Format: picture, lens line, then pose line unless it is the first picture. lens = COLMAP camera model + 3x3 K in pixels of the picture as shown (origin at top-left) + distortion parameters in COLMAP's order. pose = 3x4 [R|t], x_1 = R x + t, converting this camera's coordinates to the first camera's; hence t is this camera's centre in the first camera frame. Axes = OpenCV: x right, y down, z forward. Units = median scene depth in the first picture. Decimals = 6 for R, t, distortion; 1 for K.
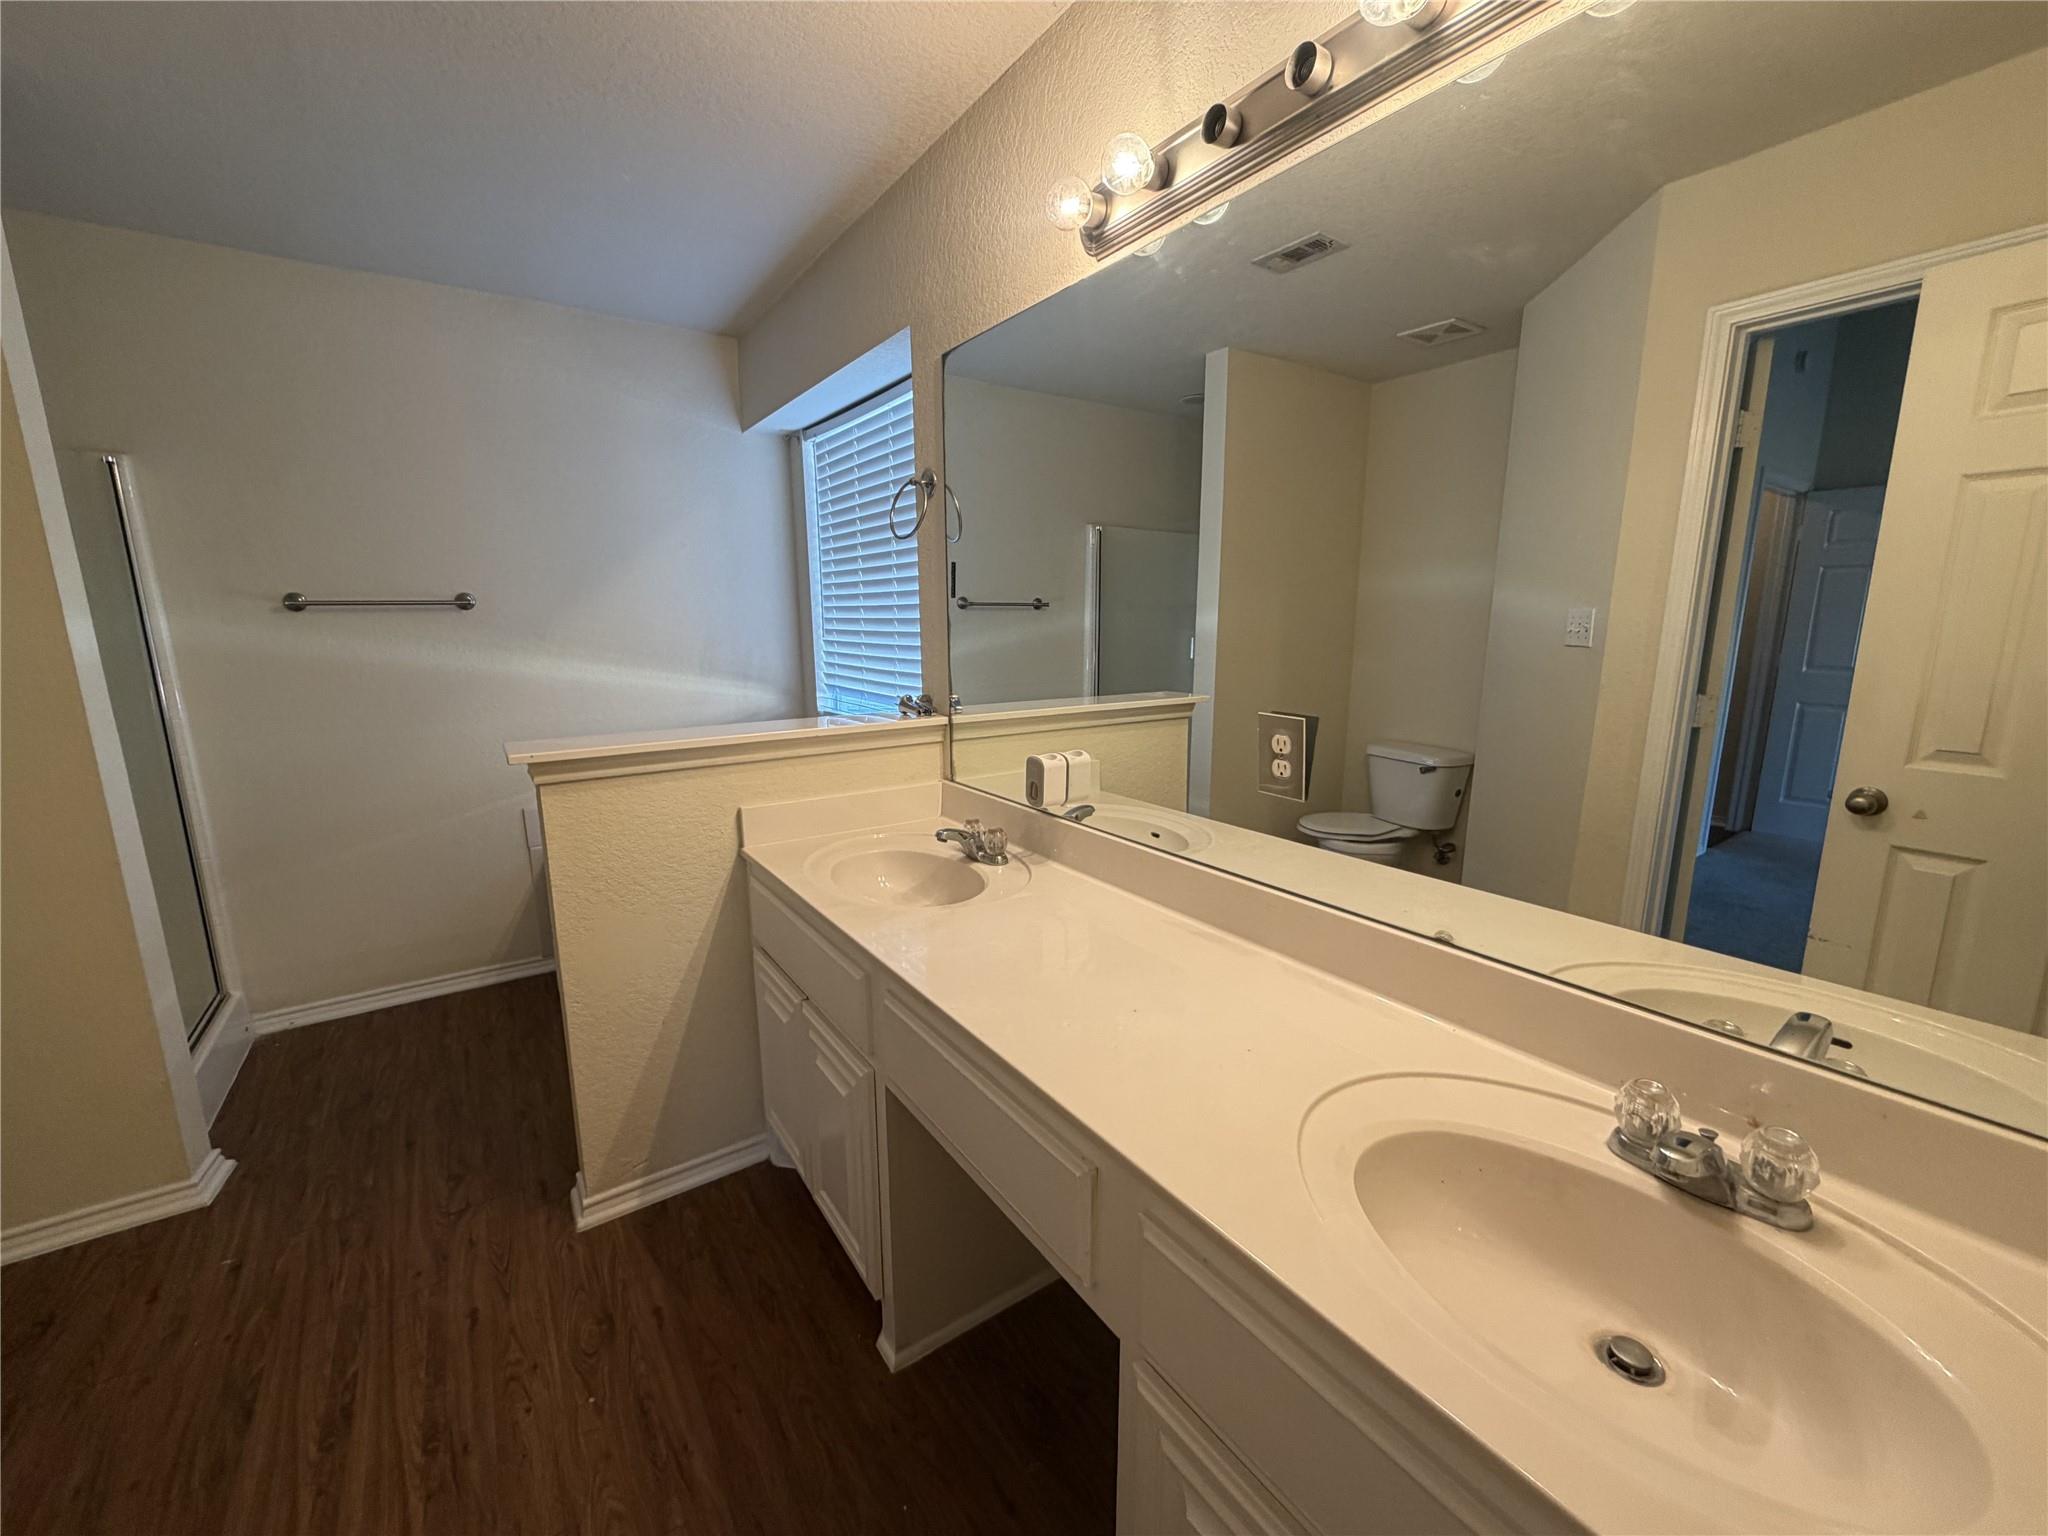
lens RADIAL K [[827.6, 0, 1029.9], [0, 827.6, 767.3], [0, 0, 1]] dist [0.001372, -0.000455]
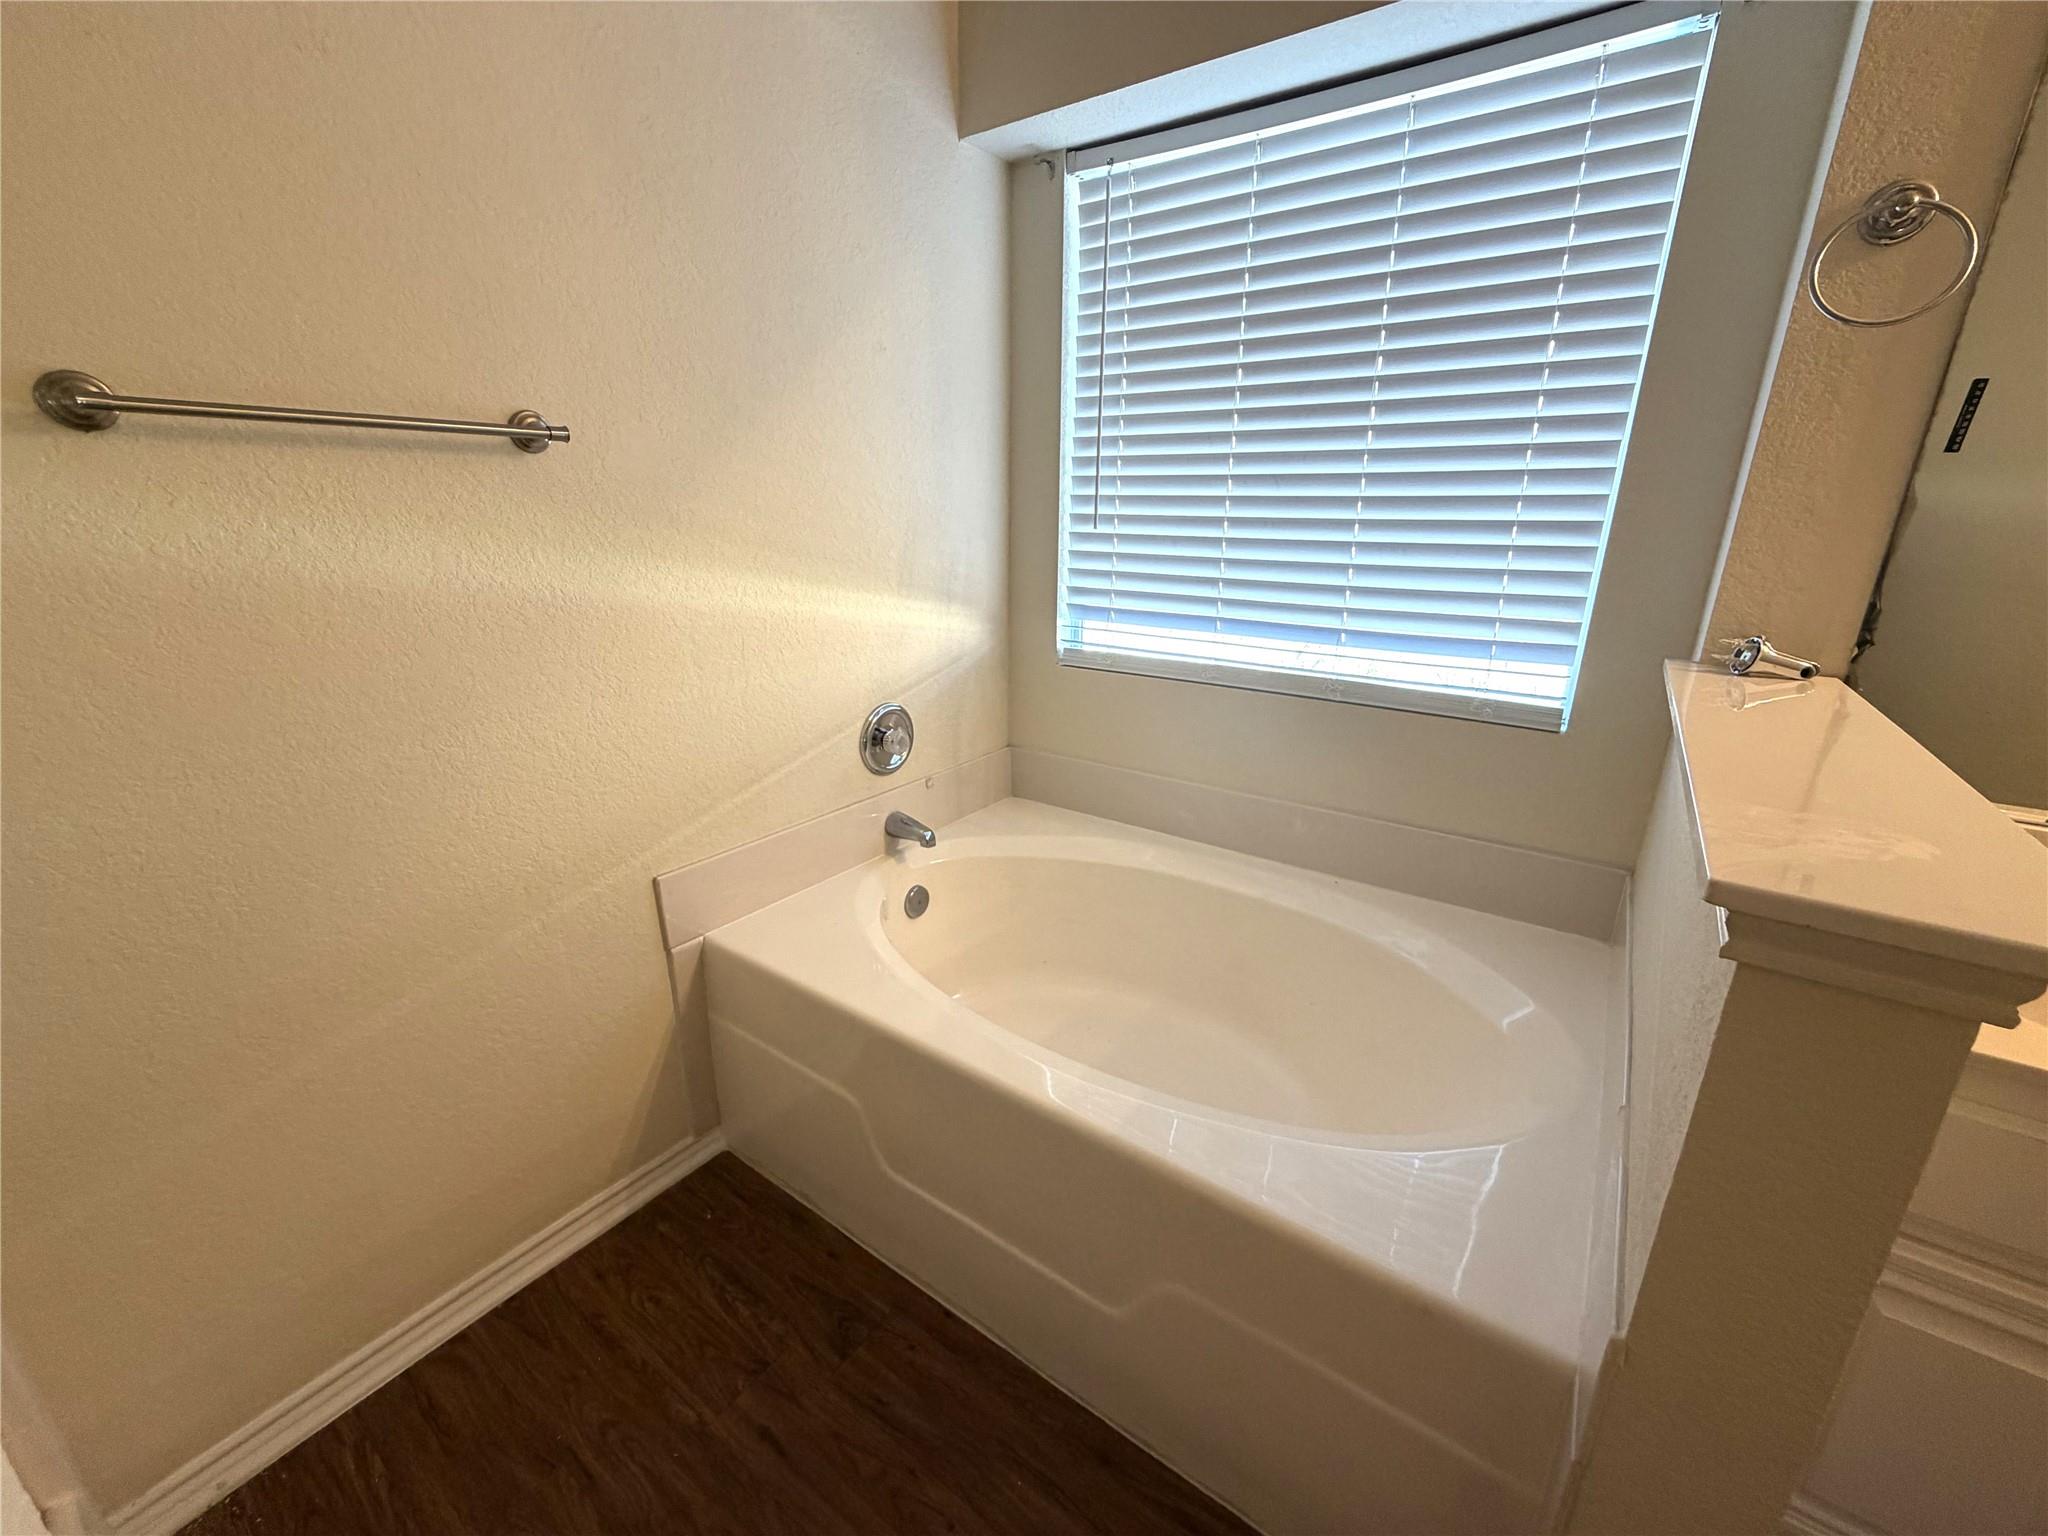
lens RADIAL K [[827.6, 0, 1026.3], [0, 827.6, 775.8], [0, 0, 1]] dist [0.001372, -0.000455]
pose [[0.927796, -0.103826, 0.358351, -0.549422], [0.061842, 0.990008, 0.126724, -0.055704], [-0.367927, -0.095413, 0.924946, 0.440592]]
